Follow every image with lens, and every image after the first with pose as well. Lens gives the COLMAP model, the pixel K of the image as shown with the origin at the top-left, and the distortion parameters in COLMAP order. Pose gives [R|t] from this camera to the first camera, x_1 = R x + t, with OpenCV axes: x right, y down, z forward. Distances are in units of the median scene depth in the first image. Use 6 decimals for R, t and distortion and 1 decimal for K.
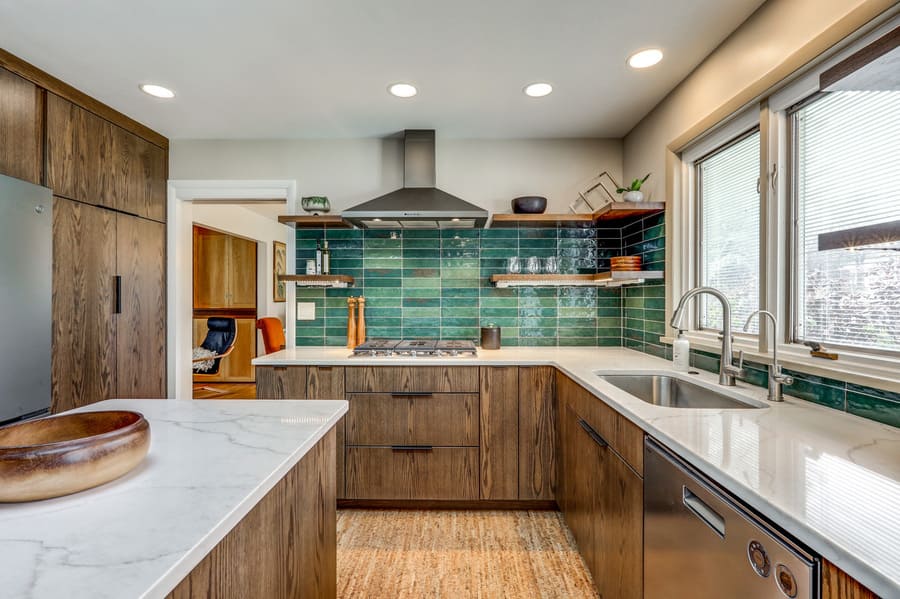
lens RADIAL K [[429.5, 0, 450.0], [0, 429.5, 299.5], [0, 0, 1]] dist [-0.000681, 0.001375]
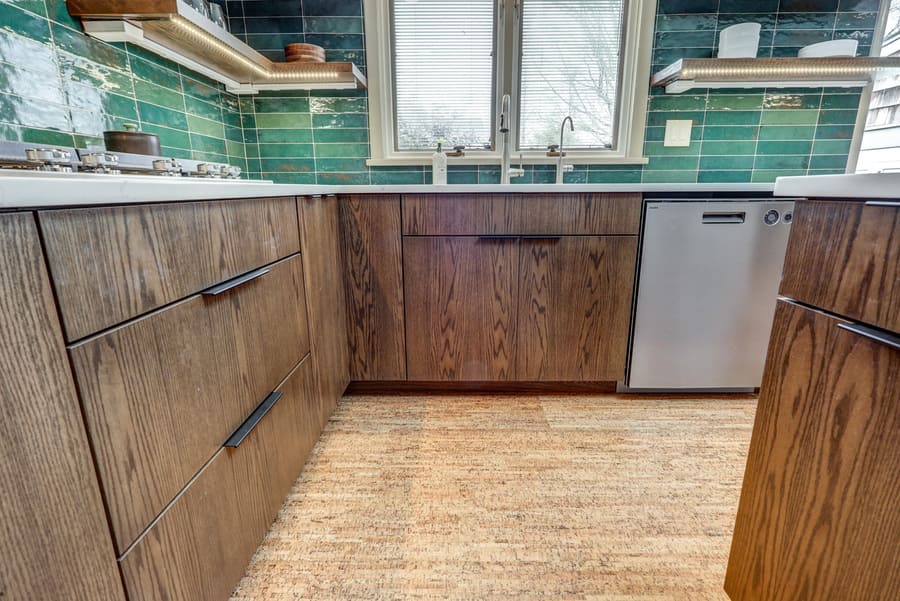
lens RADIAL K [[429.5, 0, 450.0], [0, 429.5, 300.5], [0, 0, 1]] dist [-0.000681, 0.001375]
pose [[0.000004, -0.249579, 0.968354, -0.371250], [0.009297, 0.968313, 0.249568, 0.124818], [-0.999957, 0.009002, 0.002324, 0.693910]]
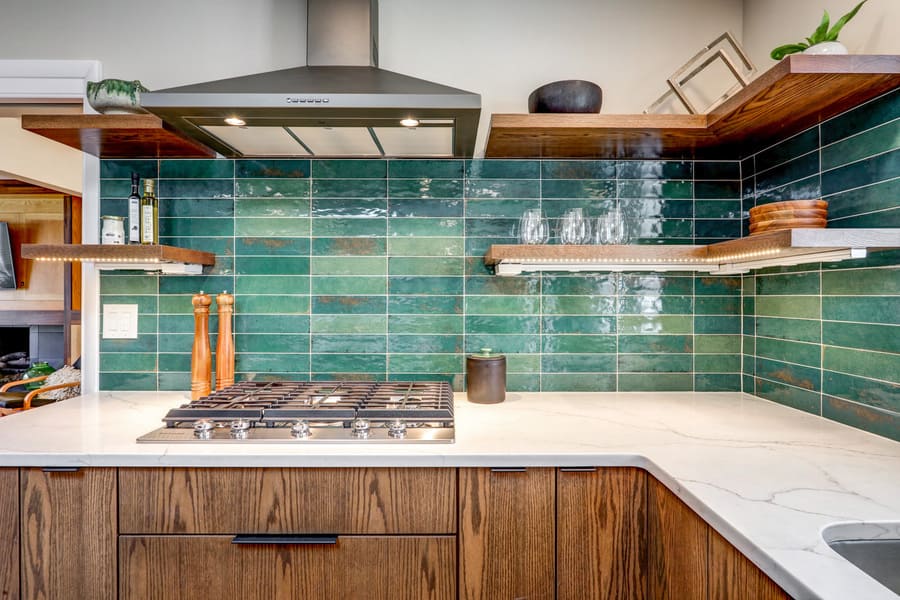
lens RADIAL K [[459.3, 0, 451.5], [0, 459.3, 298.7], [0, 0, 1]] dist [-0.004490, 0.000682]
pose [[0.999799, 0.001529, 0.019997, 0.045701], [-0.001563, 0.999997, 0.001688, -0.001285], [-0.019995, -0.001719, 0.999799, 0.486258]]
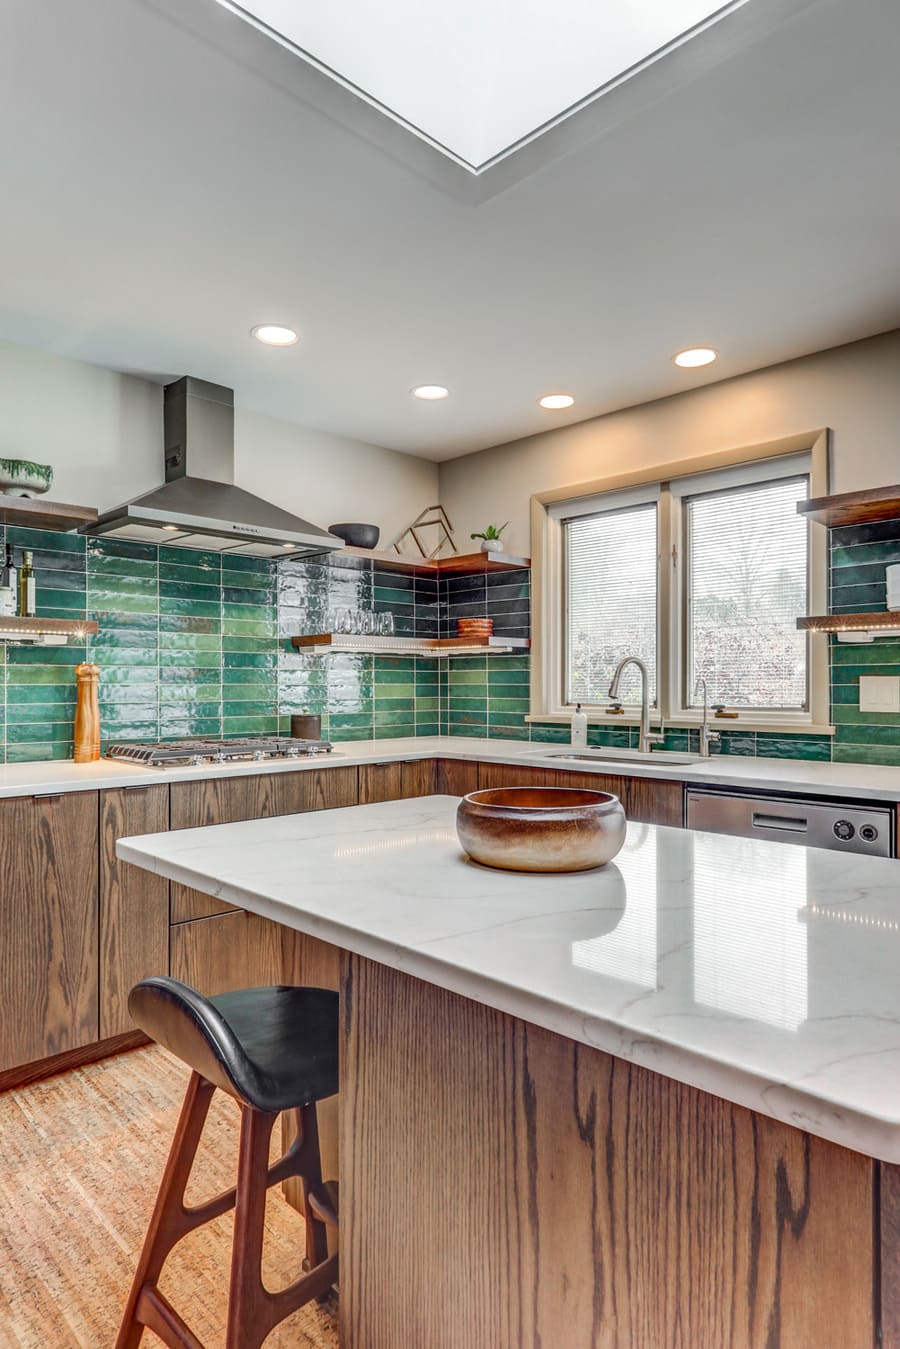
lens RADIAL K [[784.1, 0, 445.1], [0, 784.1, 682.9], [0, 0, 1]] dist [0.002828, 0.001211]
pose [[0.702311, 0.001100, 0.711870, -0.615769], [0.002791, 0.999987, -0.004298, 0.023241], [-0.711865, 0.005006, 0.702298, 0.013782]]
